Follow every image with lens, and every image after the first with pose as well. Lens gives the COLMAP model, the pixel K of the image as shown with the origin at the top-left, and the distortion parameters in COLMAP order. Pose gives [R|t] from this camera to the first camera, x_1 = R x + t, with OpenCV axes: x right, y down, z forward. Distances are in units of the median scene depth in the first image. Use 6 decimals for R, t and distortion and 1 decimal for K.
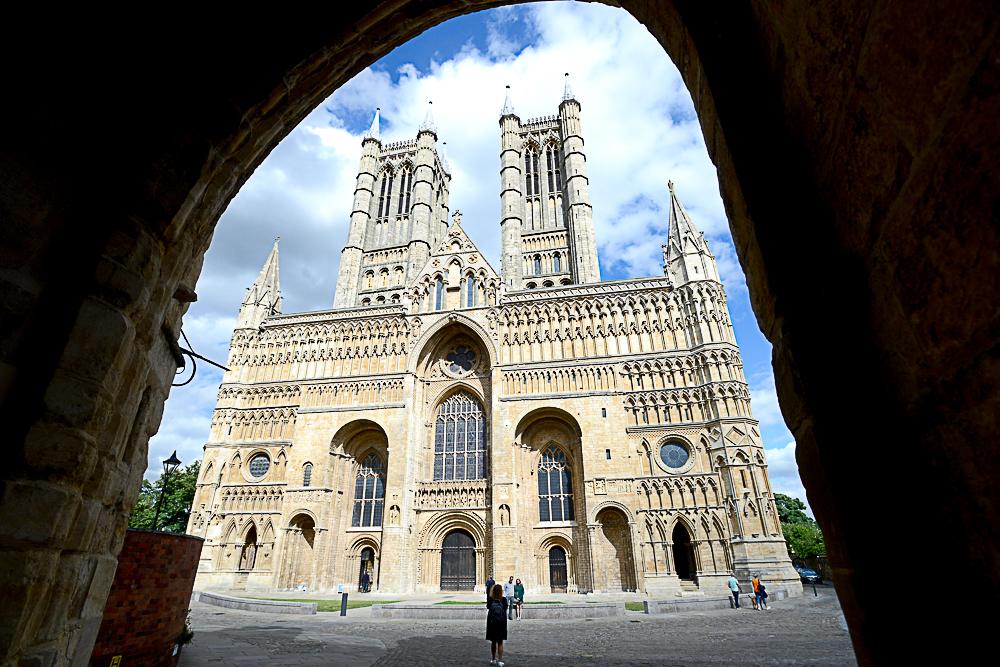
lens RADIAL K [[464.5, 0, 500.0], [0, 464.5, 333.5], [0, 0, 1]] dist [-0.071062, 0.000186]
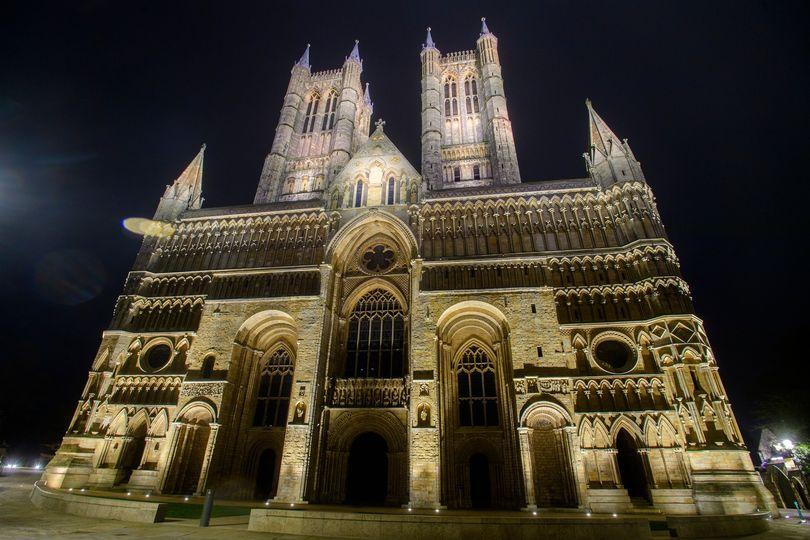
lens RADIAL K [[376.3, 0, 405.0], [0, 376.3, 270.0], [0, 0, 1]] dist [-0.071062, 0.000186]
pose [[0.998712, 0.045666, 0.022130, -0.040782], [-0.044217, 0.997092, -0.062064, 0.115249], [-0.024900, 0.061005, 0.997827, 0.191588]]
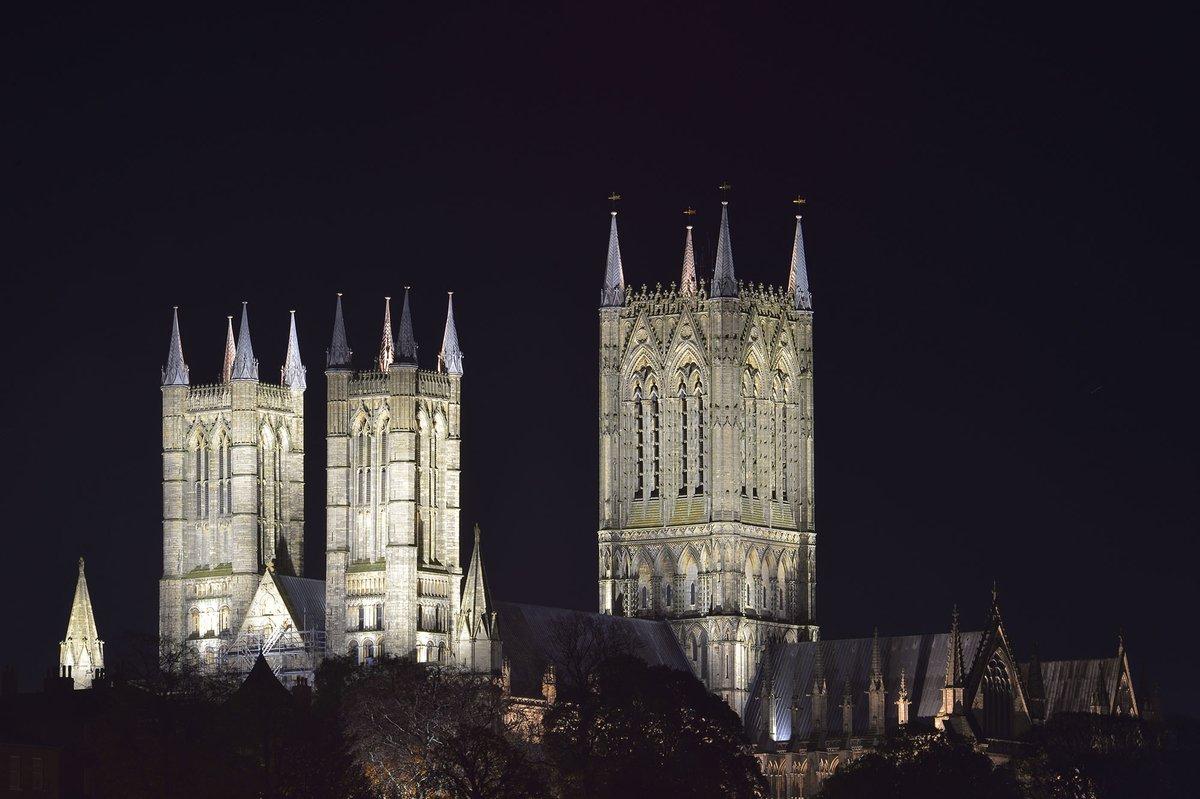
lens RADIAL K [[5607.3, 0, 600.0], [0, 5607.3, 399.5], [0, 0, 1]] dist [0.249015, -1.316910]
pose [[0.919809, -0.044853, -0.389795, 4.454657], [0.164666, 0.945853, 0.279729, -3.286466], [0.356142, -0.321483, 0.877389, -7.662012]]
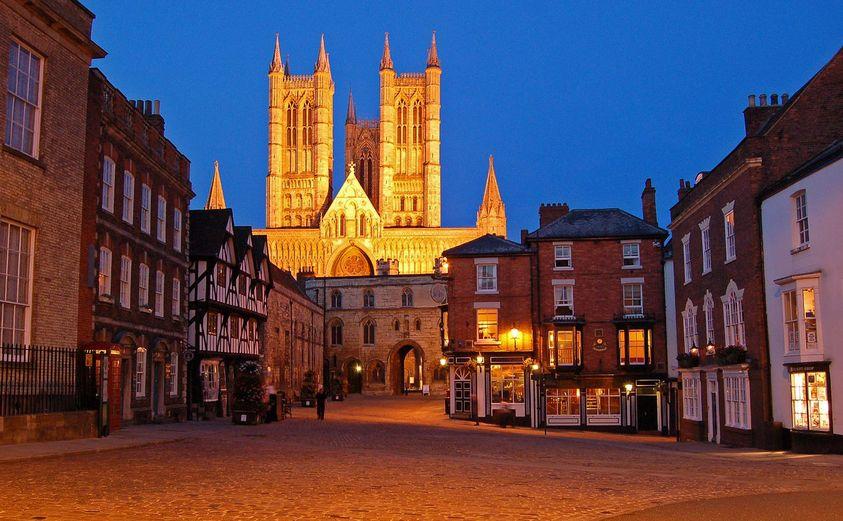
lens RADIAL K [[783.0, 0, 421.5], [0, 783.0, 260.5], [0, 0, 1]] dist [-0.004530, -0.001227]
pose [[0.988617, 0.024088, 0.148511, -0.238823], [-0.066603, 0.955179, 0.288439, -0.711610], [-0.134907, -0.295047, 0.945911, -1.536142]]
